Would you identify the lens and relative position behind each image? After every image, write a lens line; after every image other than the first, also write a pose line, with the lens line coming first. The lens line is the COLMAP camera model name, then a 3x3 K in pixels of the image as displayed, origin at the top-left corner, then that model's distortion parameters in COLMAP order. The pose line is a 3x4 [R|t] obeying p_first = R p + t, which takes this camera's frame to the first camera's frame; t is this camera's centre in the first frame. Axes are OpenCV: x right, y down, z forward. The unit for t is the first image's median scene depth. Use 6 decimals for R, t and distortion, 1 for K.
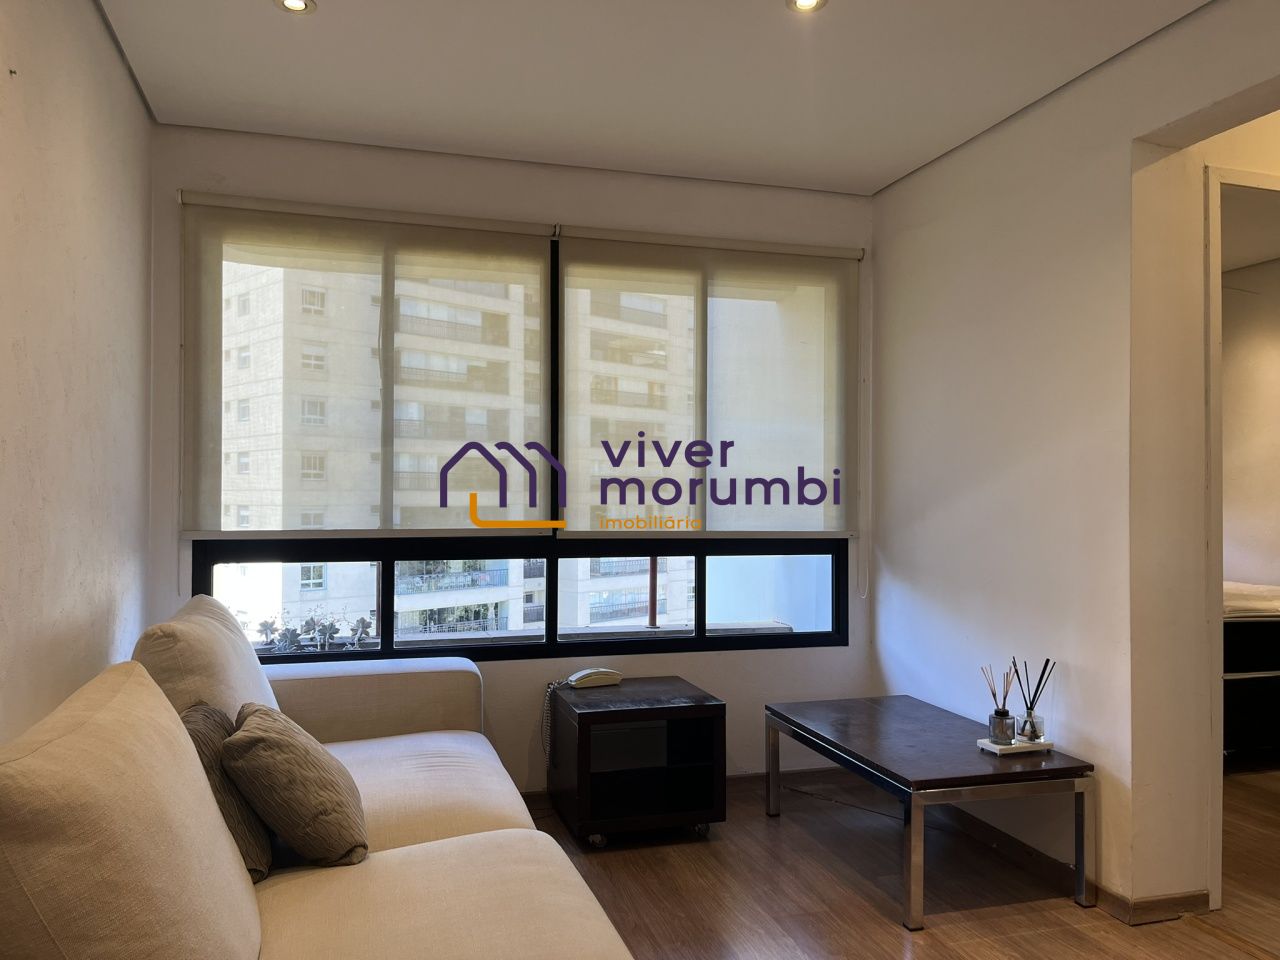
lens RADIAL K [[974.4, 0, 639.2], [0, 974.4, 489.1], [0, 0, 1]] dist [0.028278, -0.007652]
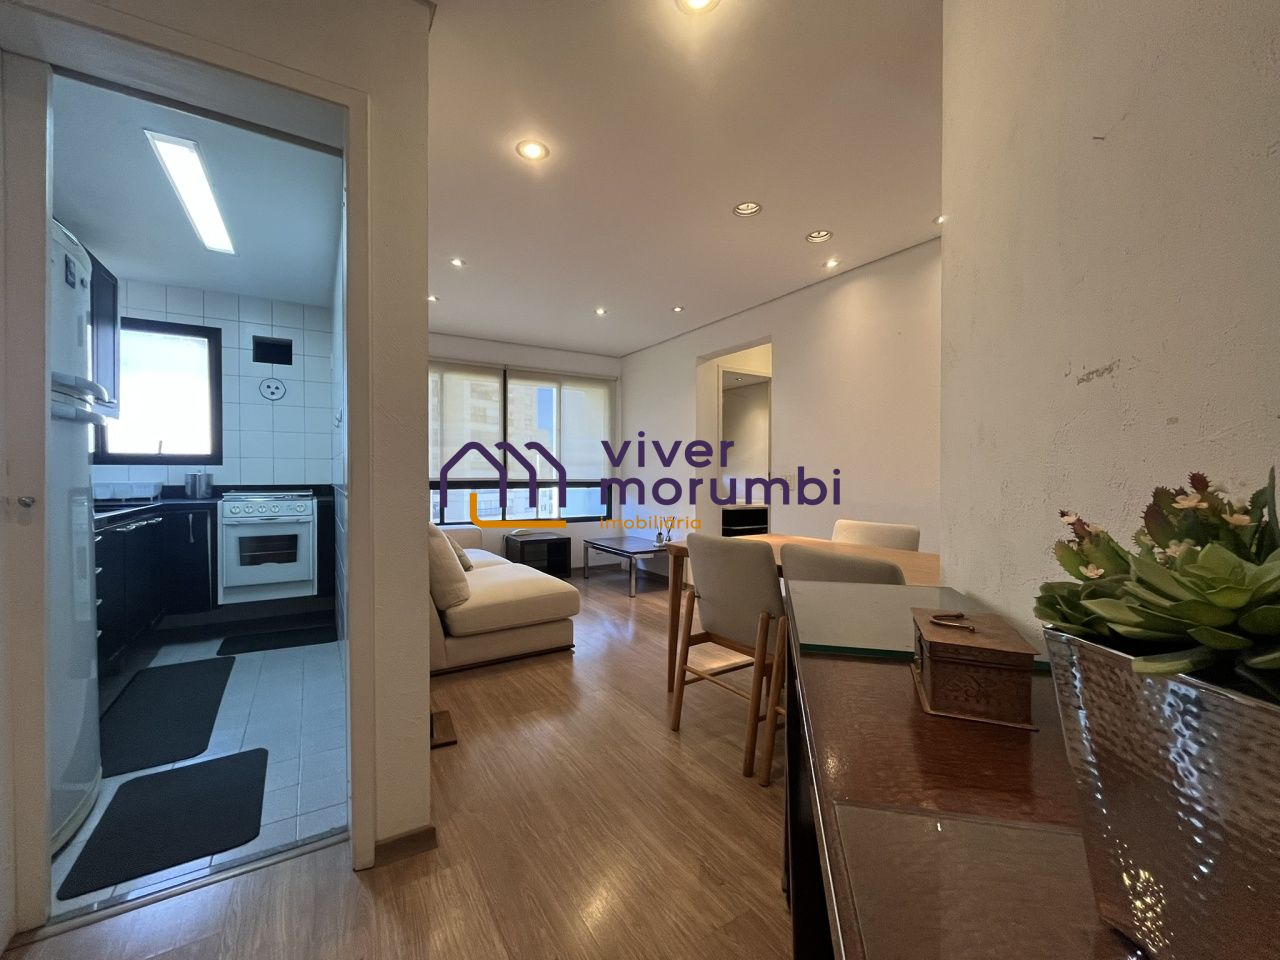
lens RADIAL K [[521.0, 0, 639.9], [0, 521.0, 480.2], [0, 0, 1]] dist [-0.003262, -0.000159]
pose [[0.963948, -0.004496, 0.266054, -0.119331], [-0.000785, 0.999805, 0.019740, 0.020136], [-0.266091, -0.019238, 0.963756, -0.516241]]
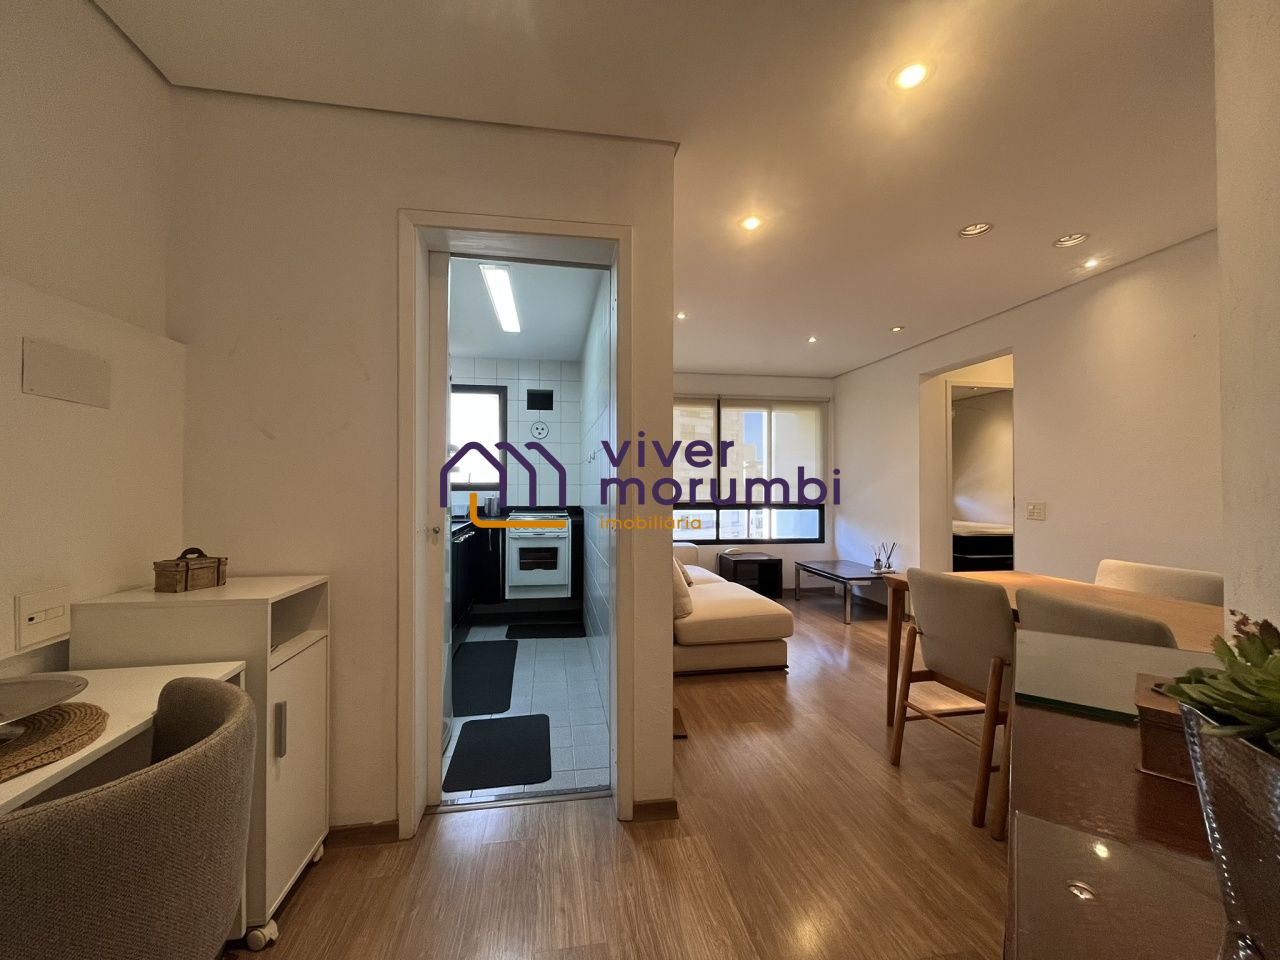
lens RADIAL K [[521.0, 0, 638.0], [0, 521.0, 480.2], [0, 0, 1]] dist [-0.003262, -0.000159]
pose [[0.992247, -0.002968, -0.124249, -0.142362], [0.002099, 0.999972, -0.007129, -0.006912], [0.124267, 0.006813, 0.992225, -0.594828]]
